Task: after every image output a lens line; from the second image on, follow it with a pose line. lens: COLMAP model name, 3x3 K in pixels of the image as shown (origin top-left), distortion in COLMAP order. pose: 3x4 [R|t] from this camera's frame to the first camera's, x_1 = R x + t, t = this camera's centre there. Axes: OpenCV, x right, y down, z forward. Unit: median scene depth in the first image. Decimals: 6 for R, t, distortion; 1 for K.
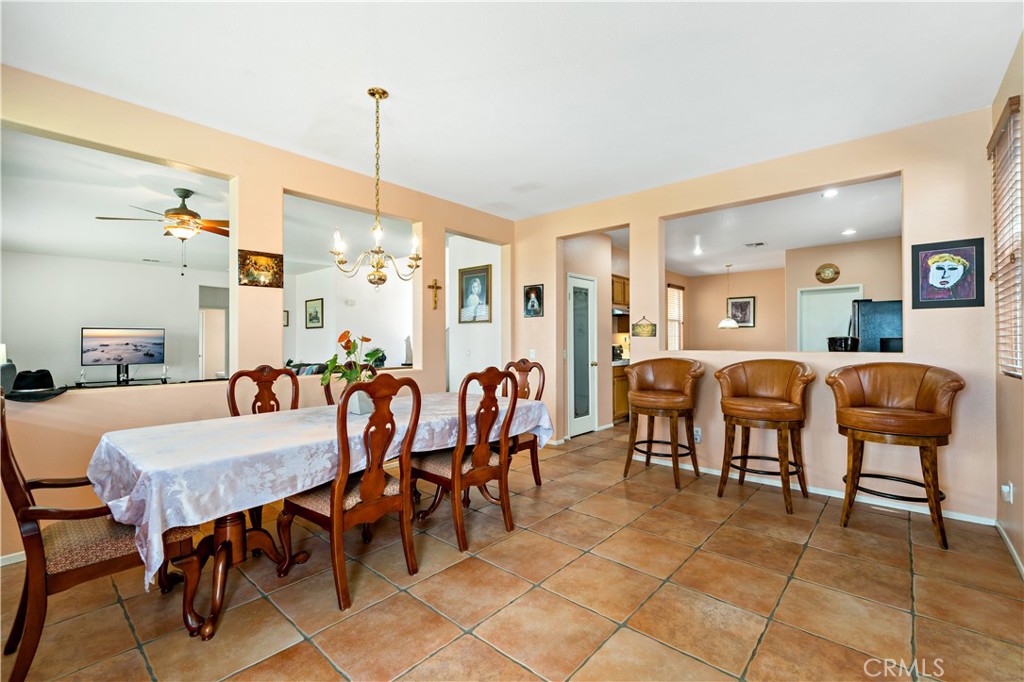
lens RADIAL K [[445.1, 0, 516.6], [0, 445.1, 342.9], [0, 0, 1]] dist [-0.000536, -0.000484]
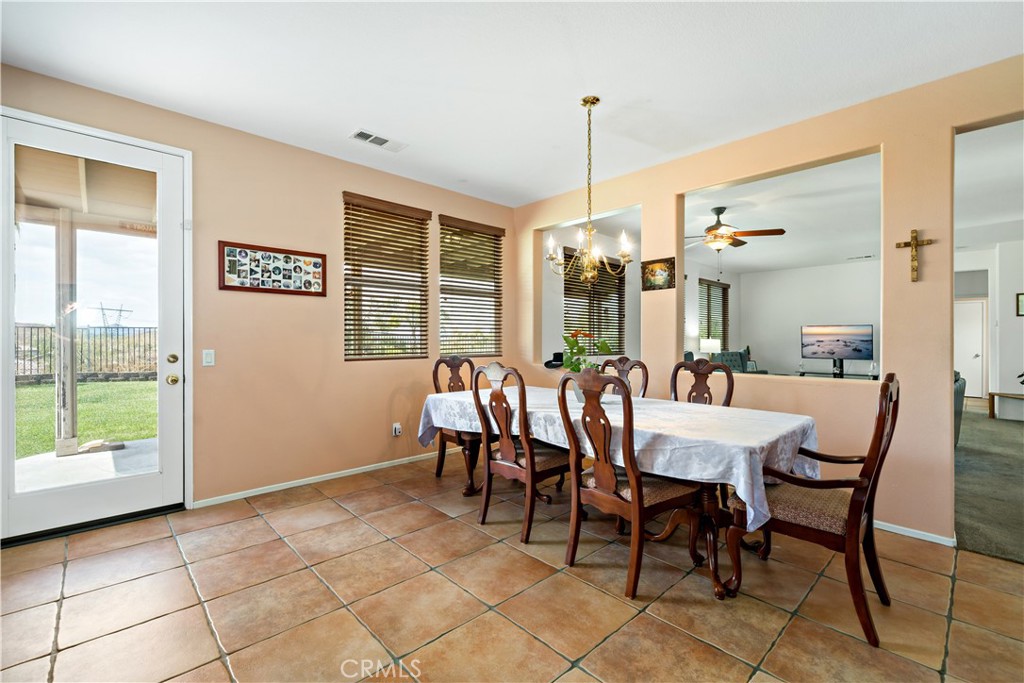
lens RADIAL K [[445.1, 0, 513.7], [0, 445.1, 337.4], [0, 0, 1]] dist [-0.000536, -0.000484]
pose [[-0.098177, 0.000544, -0.995169, 0.572058], [-0.005963, 0.999982, 0.001135, -0.000841], [0.995151, 0.006045, -0.098172, 0.693136]]
